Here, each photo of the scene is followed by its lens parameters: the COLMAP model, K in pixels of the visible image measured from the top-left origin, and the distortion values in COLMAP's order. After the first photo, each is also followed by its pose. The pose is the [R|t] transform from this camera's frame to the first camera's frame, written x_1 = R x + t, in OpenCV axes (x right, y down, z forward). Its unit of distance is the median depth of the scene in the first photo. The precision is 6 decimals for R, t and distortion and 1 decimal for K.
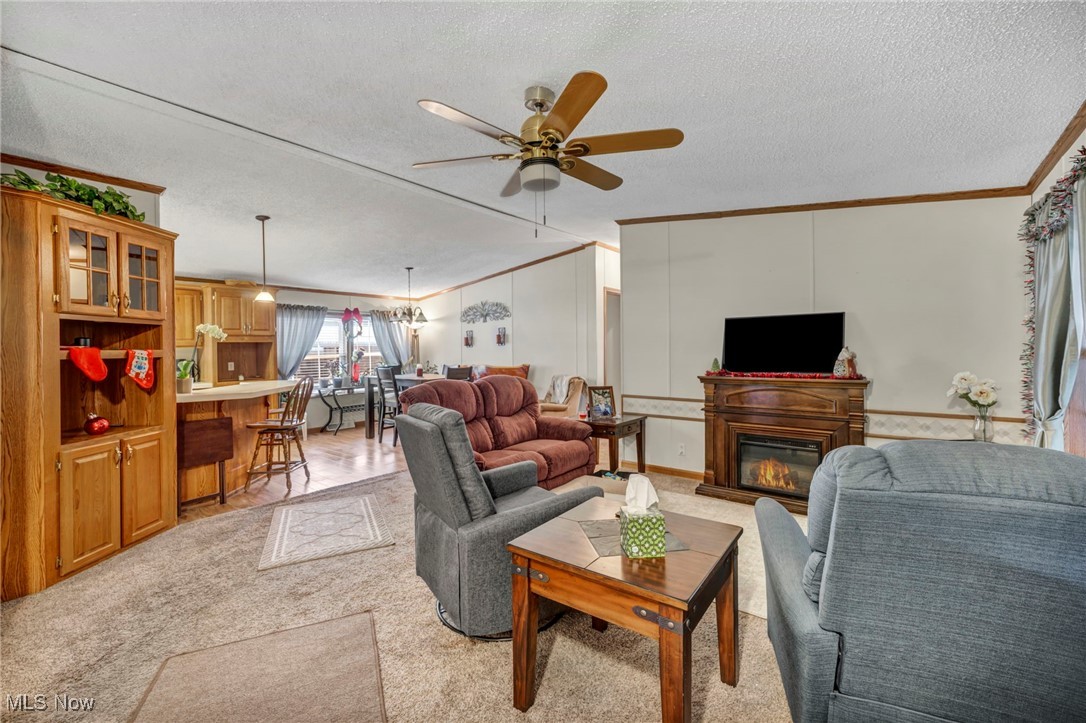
lens RADIAL K [[446.2, 0, 535.7], [0, 446.2, 355.4], [0, 0, 1]] dist [0.002403, 0.000059]
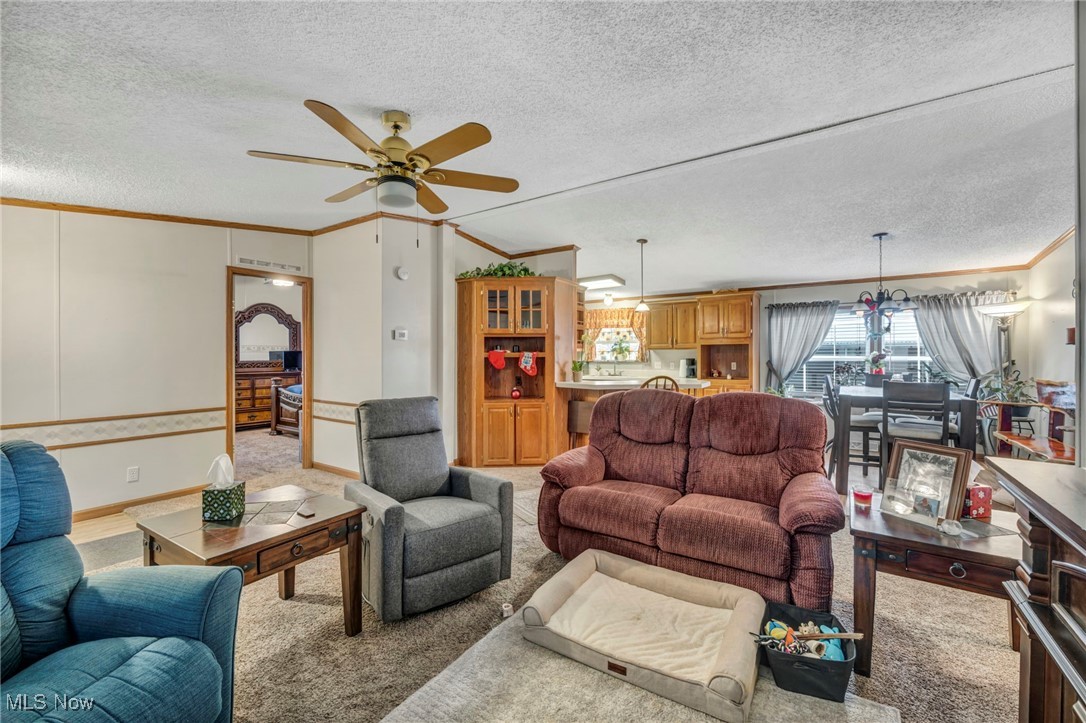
lens RADIAL K [[446.2, 0, 541.3], [0, 446.2, 355.5], [0, 0, 1]] dist [0.002403, 0.000059]
pose [[0.091648, 0.014094, -0.995692, 0.339440], [-0.010734, 0.999856, 0.013165, -0.009995], [0.995734, 0.009482, 0.091786, 0.385967]]
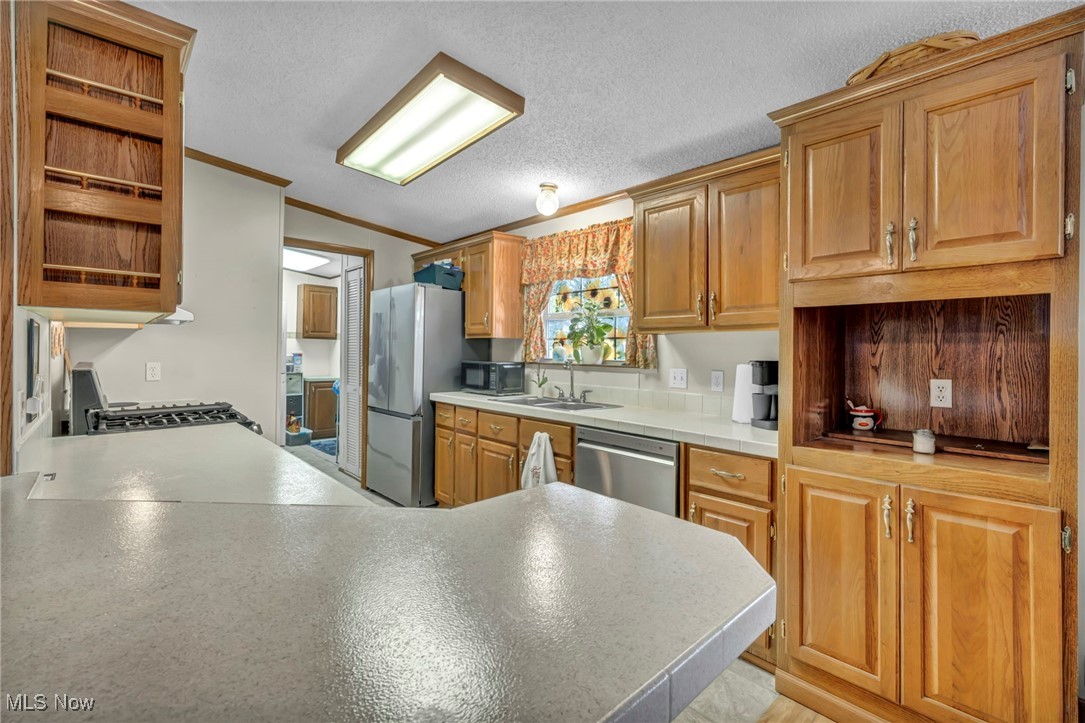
lens RADIAL K [[476.3, 0, 557.2], [0, 476.3, 343.8], [0, 0, 1]] dist [0.007260, -0.001052]
pose [[-0.127086, 0.000989, -0.991891, -0.311423], [-0.019588, 0.999802, 0.003507, -0.003117], [0.991698, 0.019875, -0.127042, 0.720444]]
